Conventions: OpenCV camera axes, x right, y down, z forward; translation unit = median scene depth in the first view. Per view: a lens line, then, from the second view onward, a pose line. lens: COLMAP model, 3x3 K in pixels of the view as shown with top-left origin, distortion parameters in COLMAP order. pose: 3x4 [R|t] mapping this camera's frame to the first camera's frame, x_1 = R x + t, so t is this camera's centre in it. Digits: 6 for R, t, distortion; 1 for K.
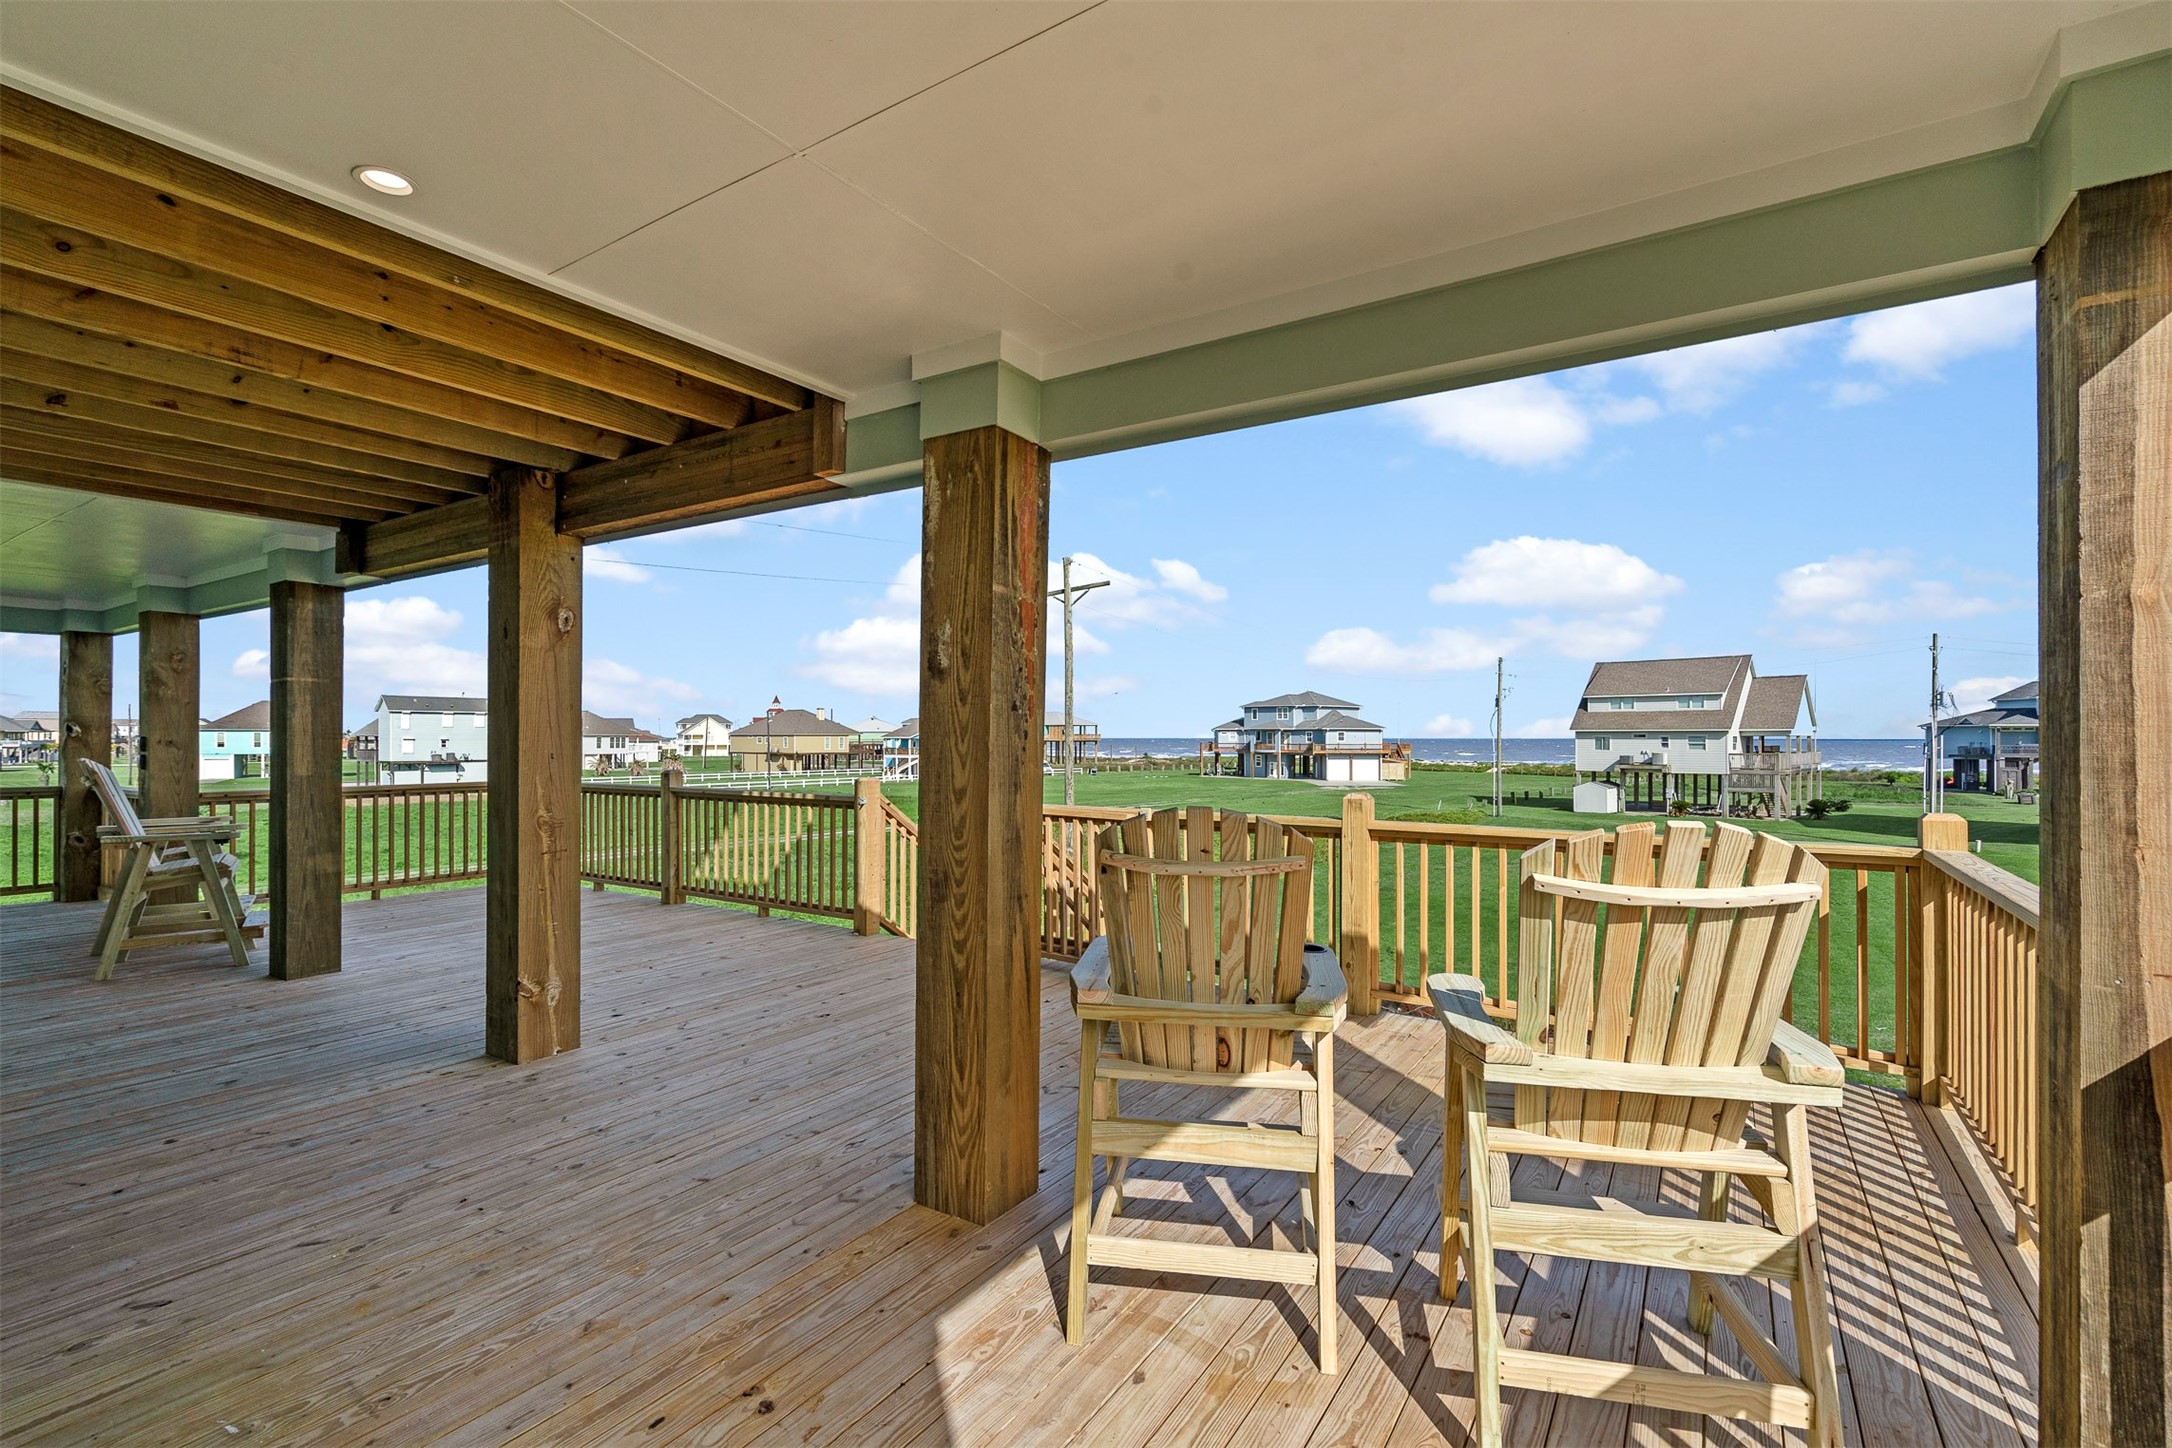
lens RADIAL K [[987.9, 0, 1077.1], [0, 987.9, 738.0], [0, 0, 1]] dist [-0.002377, 0.000680]
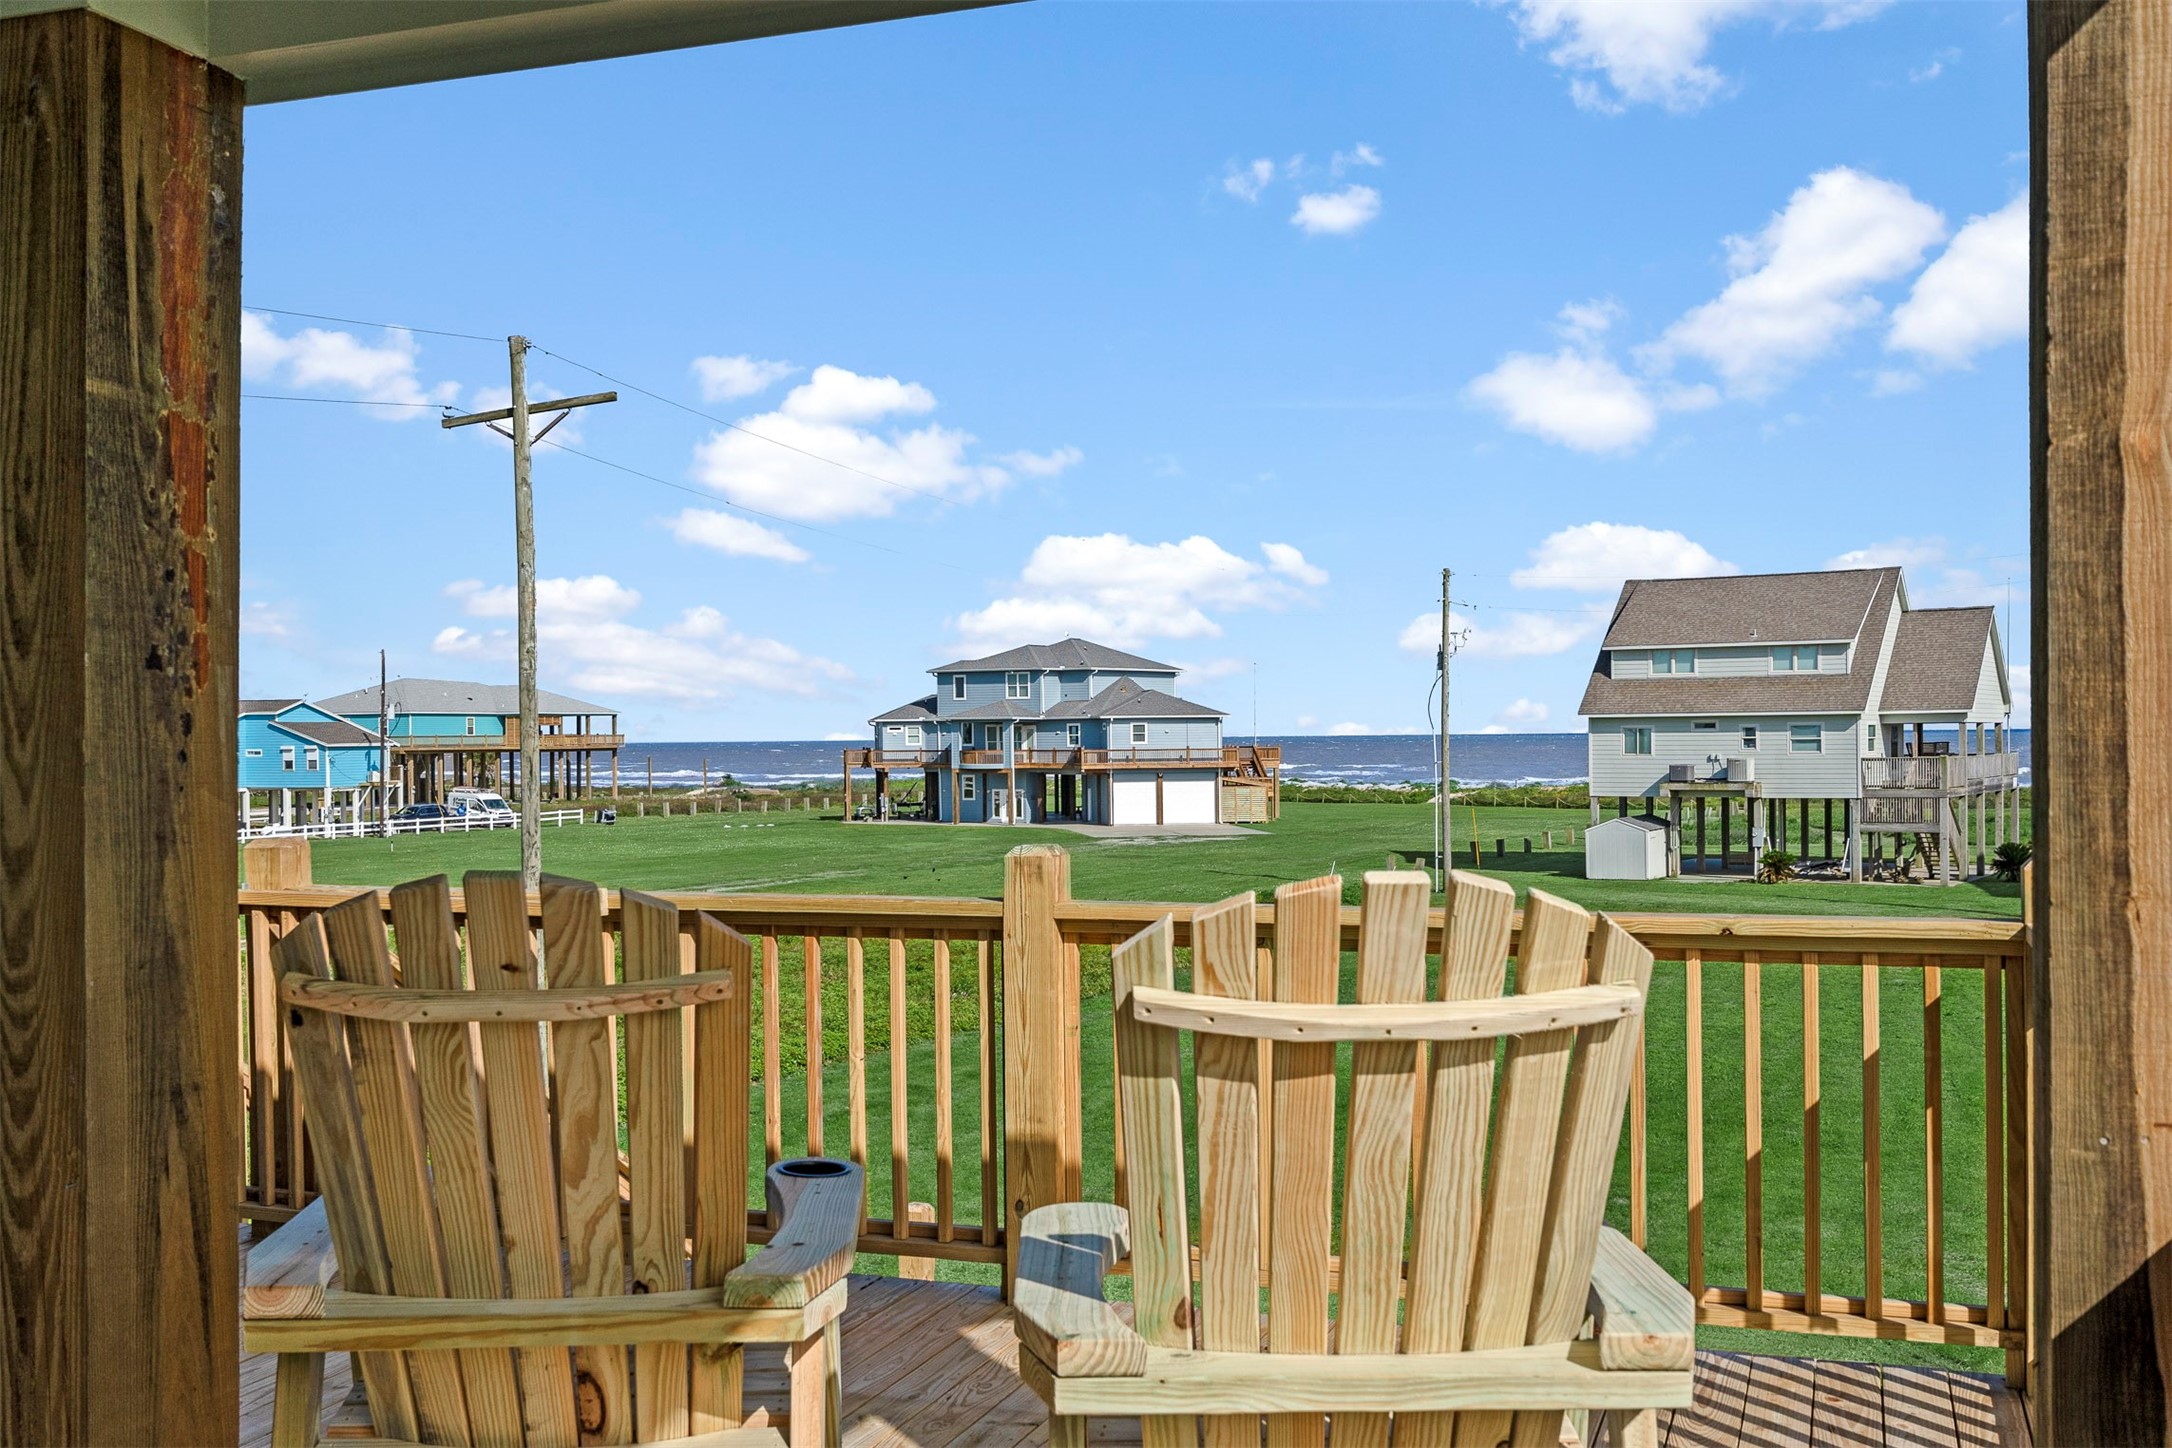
lens RADIAL K [[2141.8, 0, 1085.8], [0, 2141.8, 768.0], [0, 0, 1]] dist [0.014133, 0.002884]
pose [[0.973463, -0.013920, 0.228419, 0.120851], [0.010988, 0.999840, 0.014100, 0.007629], [-0.228579, -0.011216, 0.973461, -0.023537]]
